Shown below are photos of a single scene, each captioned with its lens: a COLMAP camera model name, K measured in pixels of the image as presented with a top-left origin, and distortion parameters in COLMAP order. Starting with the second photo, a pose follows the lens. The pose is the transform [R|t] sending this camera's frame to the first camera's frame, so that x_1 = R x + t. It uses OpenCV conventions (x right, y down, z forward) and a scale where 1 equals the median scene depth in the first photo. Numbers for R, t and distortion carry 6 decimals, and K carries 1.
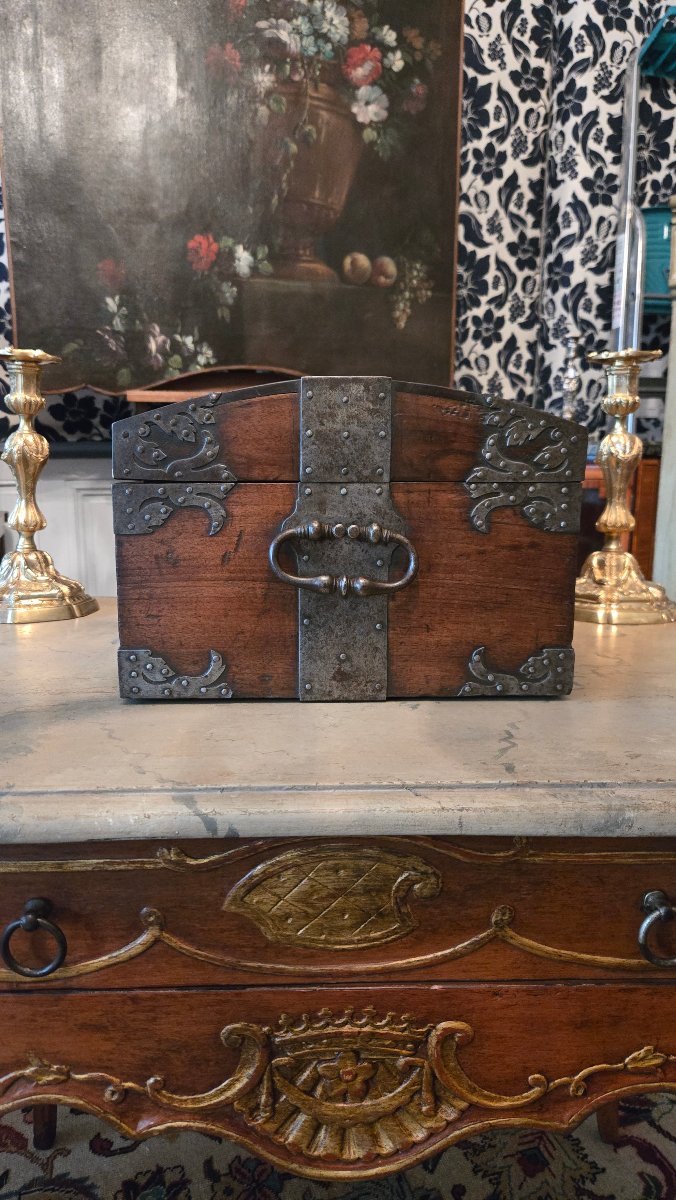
lens RADIAL K [[829.8, 0, 331.2], [0, 829.8, 600.8], [0, 0, 1]] dist [0.032955, -0.035495]
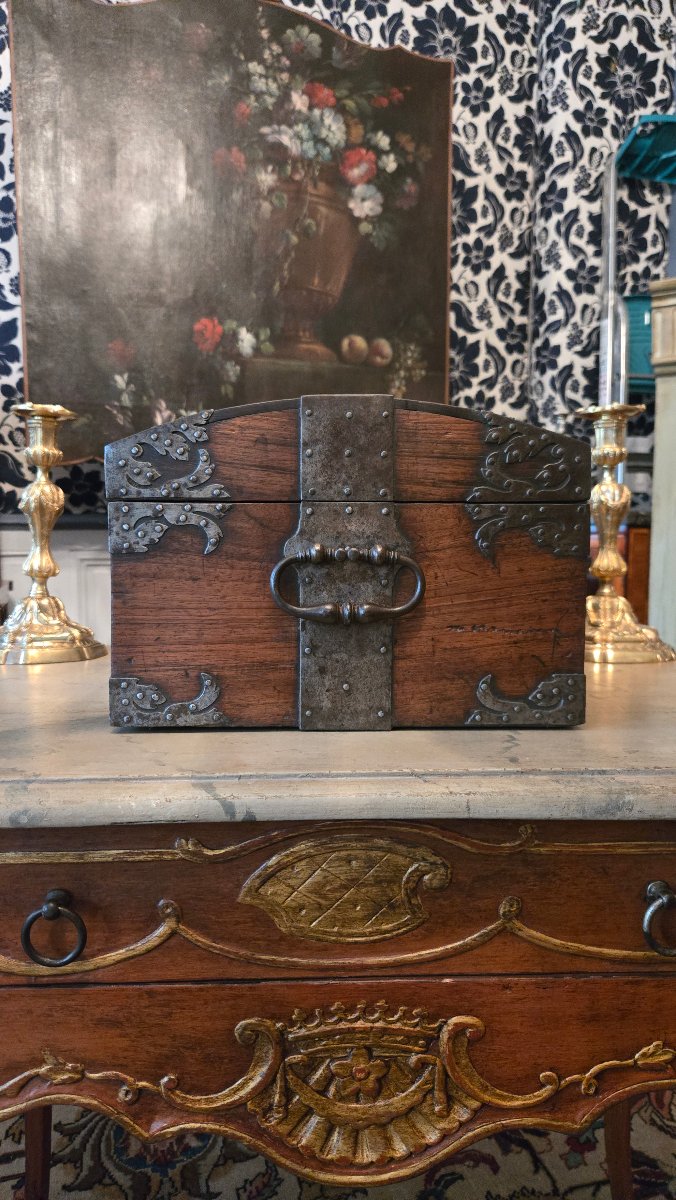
lens RADIAL K [[829.8, 0, 331.2], [0, 829.8, 600.8], [0, 0, 1]] dist [0.032955, -0.035495]
pose [[0.999986, -0.002733, 0.004612, -0.004615], [0.003179, 0.995014, -0.099680, 0.025283], [-0.004317, 0.099693, 0.995009, -0.014458]]
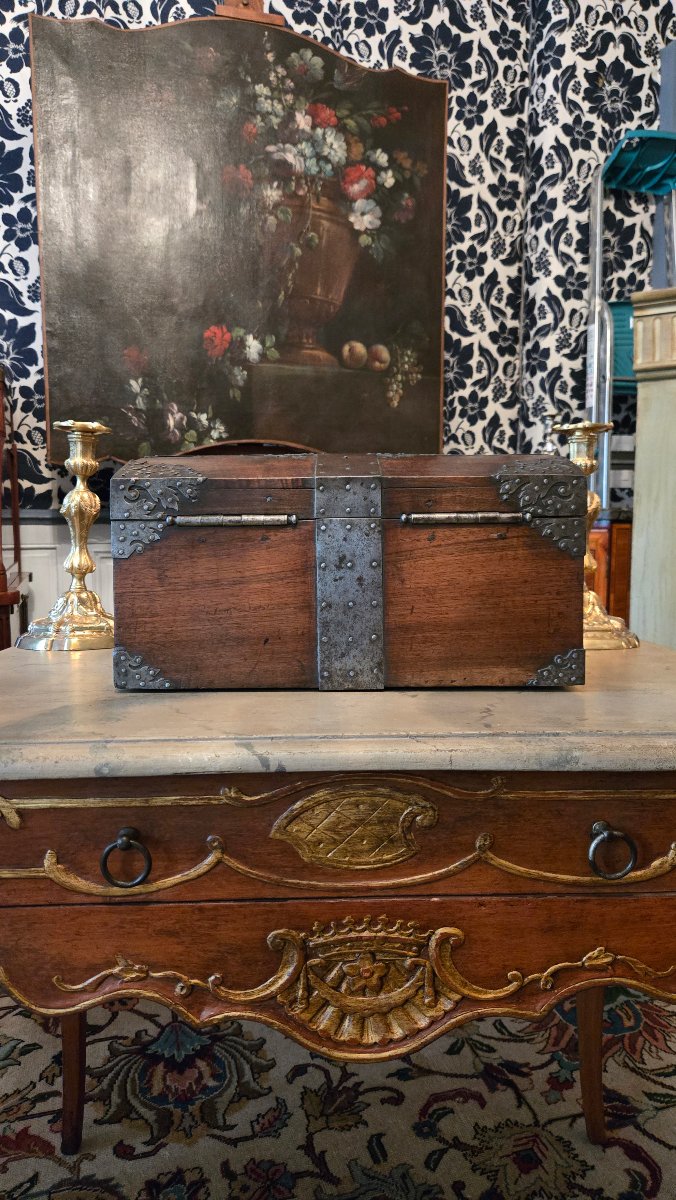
lens RADIAL K [[817.2, 0, 335.4], [0, 817.2, 595.4], [0, 0, 1]] dist [0.038618, -0.035351]
pose [[0.999924, -0.002507, 0.012051, -0.010259], [0.003602, 0.995772, -0.091791, 0.027200], [-0.011770, 0.091827, 0.995705, -0.075293]]
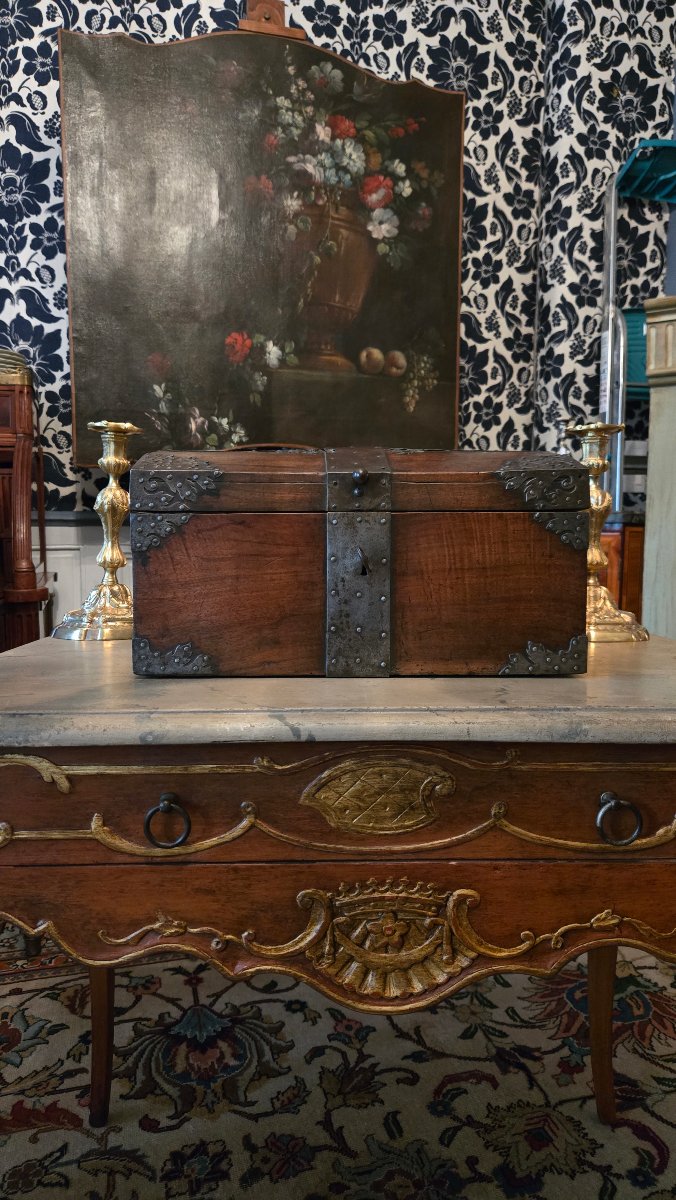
lens RADIAL K [[812.3, 0, 338.0], [0, 812.3, 600.0], [0, 0, 1]] dist [0.041823, -0.037082]
pose [[0.999997, 0.001946, -0.001499, -0.015512], [-0.002078, 0.995615, -0.093517, 0.038105], [0.001311, 0.093520, 0.995617, -0.095833]]
